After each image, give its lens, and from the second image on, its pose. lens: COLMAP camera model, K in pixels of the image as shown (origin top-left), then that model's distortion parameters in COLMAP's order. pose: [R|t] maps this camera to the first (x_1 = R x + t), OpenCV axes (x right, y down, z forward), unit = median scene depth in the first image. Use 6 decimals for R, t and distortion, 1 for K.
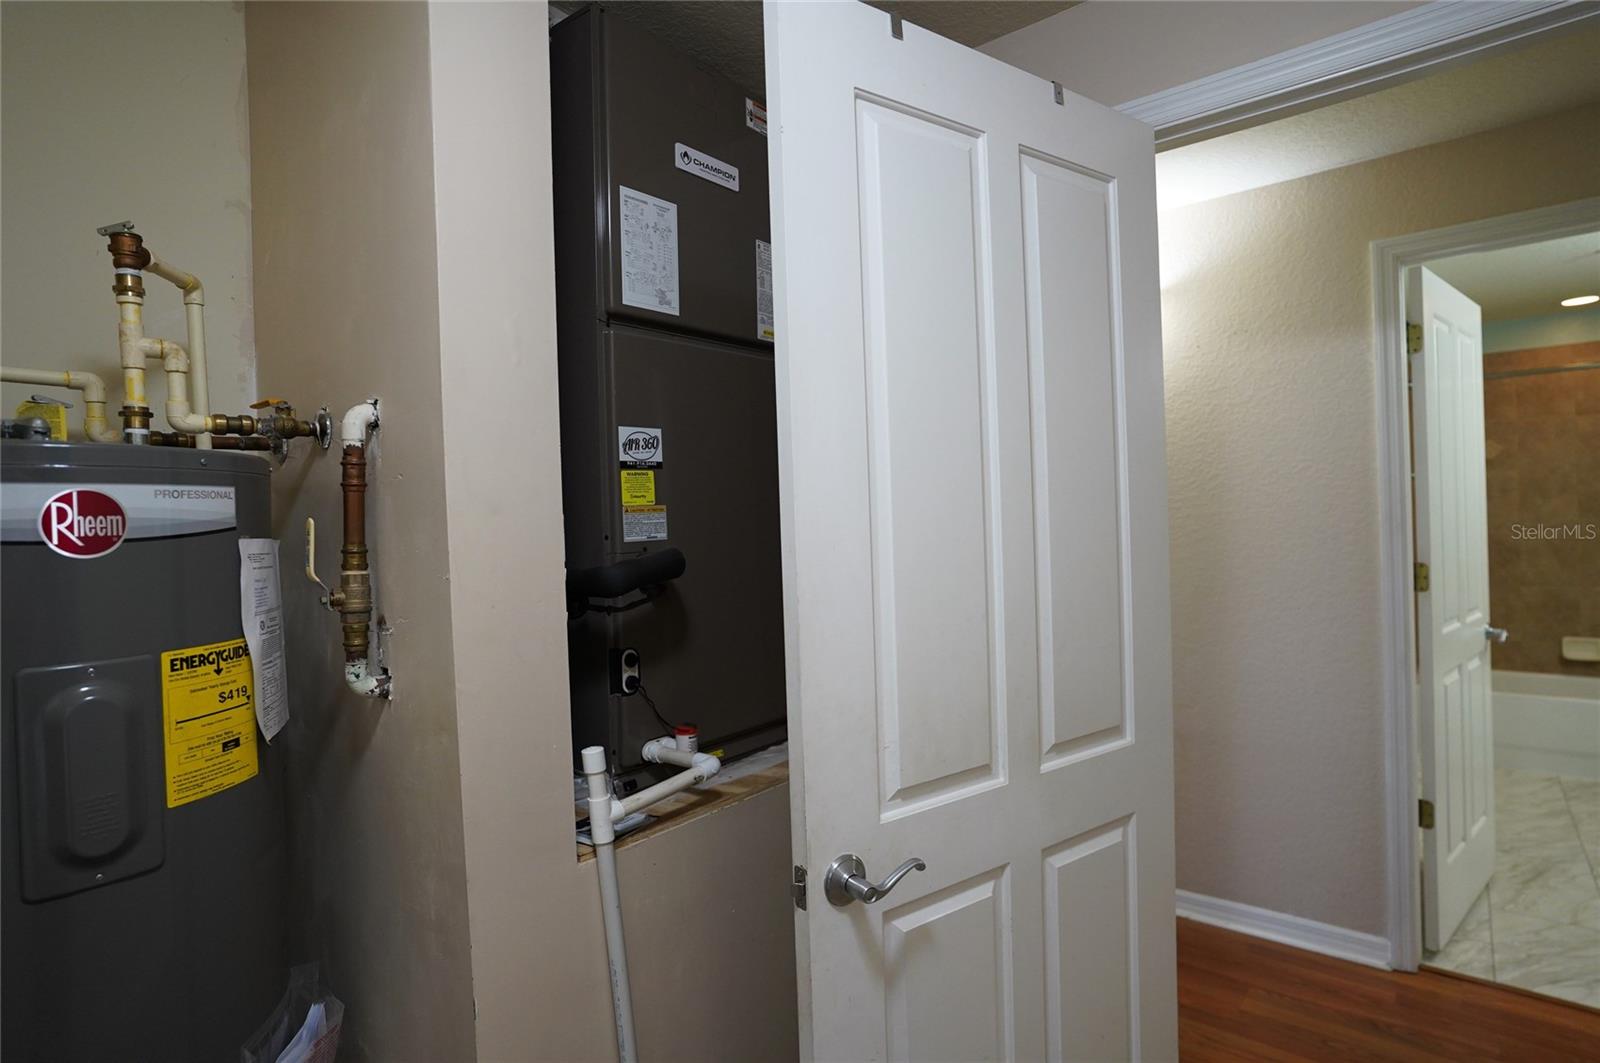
lens RADIAL K [[838.7, 0, 792.7], [0, 838.7, 528.4], [0, 0, 1]] dist [-0.065328, 0.038701]
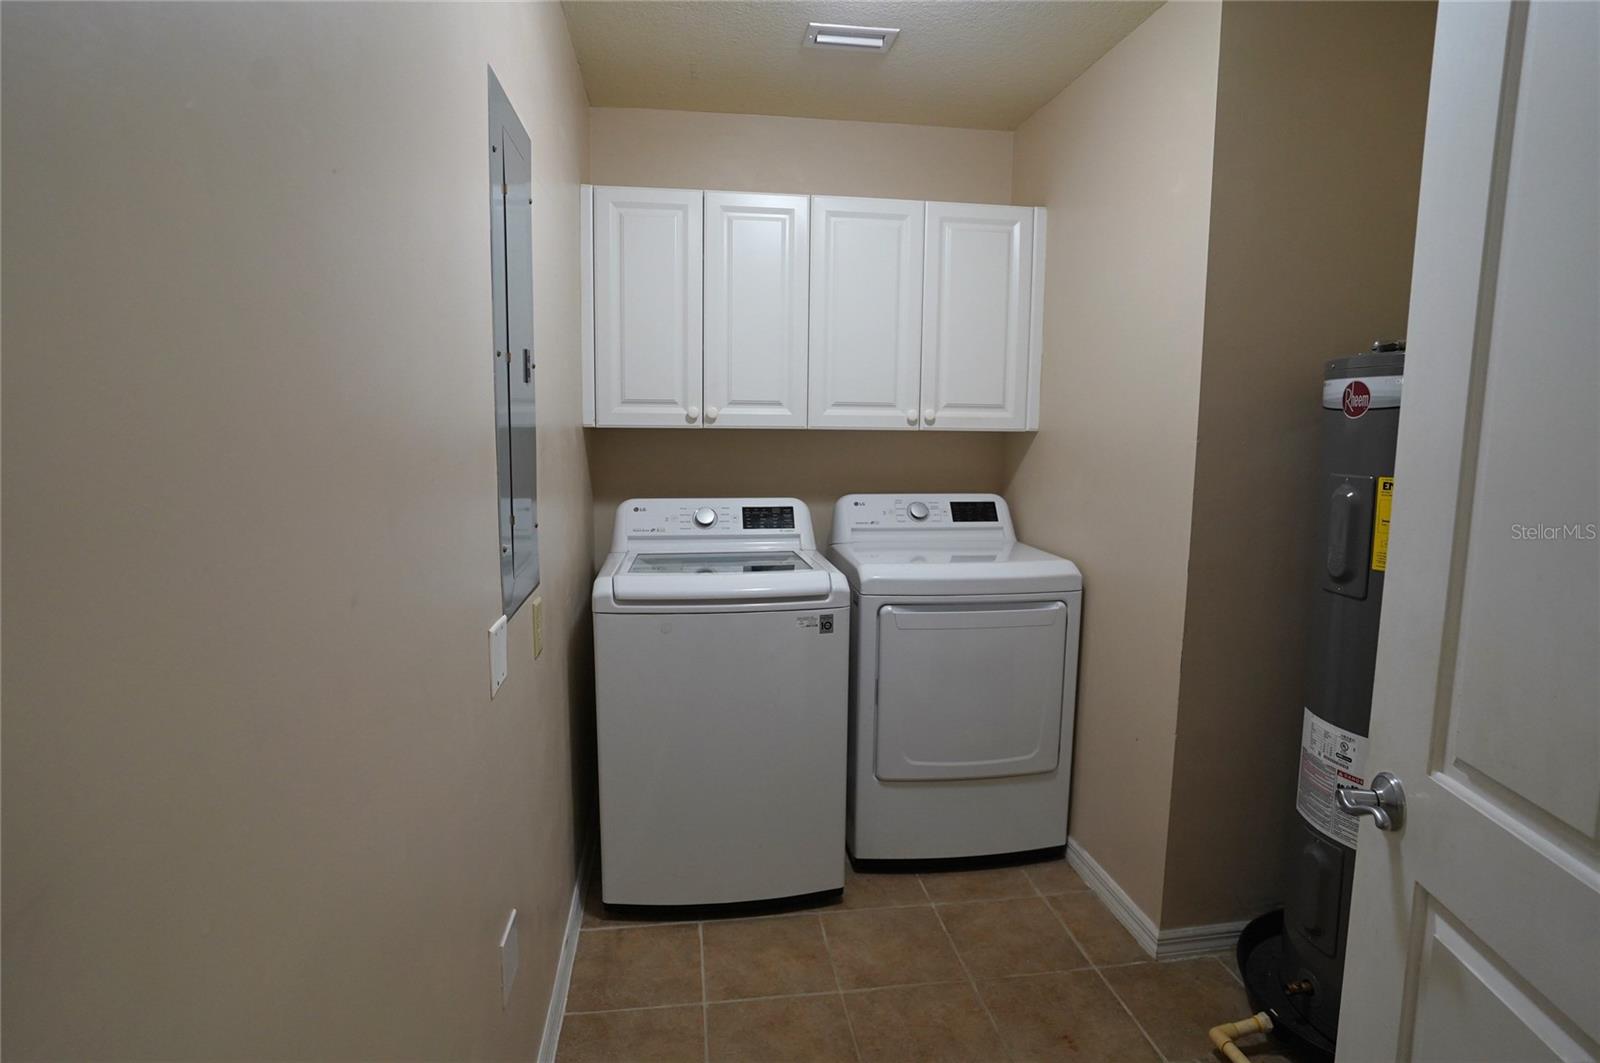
lens RADIAL K [[843.4, 0, 795.1], [0, 843.4, 524.2], [0, 0, 1]] dist [-0.076104, 0.052897]
pose [[-0.674964, 0.116478, -0.728599, 0.691501], [0.006118, 0.988311, 0.152329, -0.009392], [0.737825, 0.098359, -0.667787, 0.676772]]
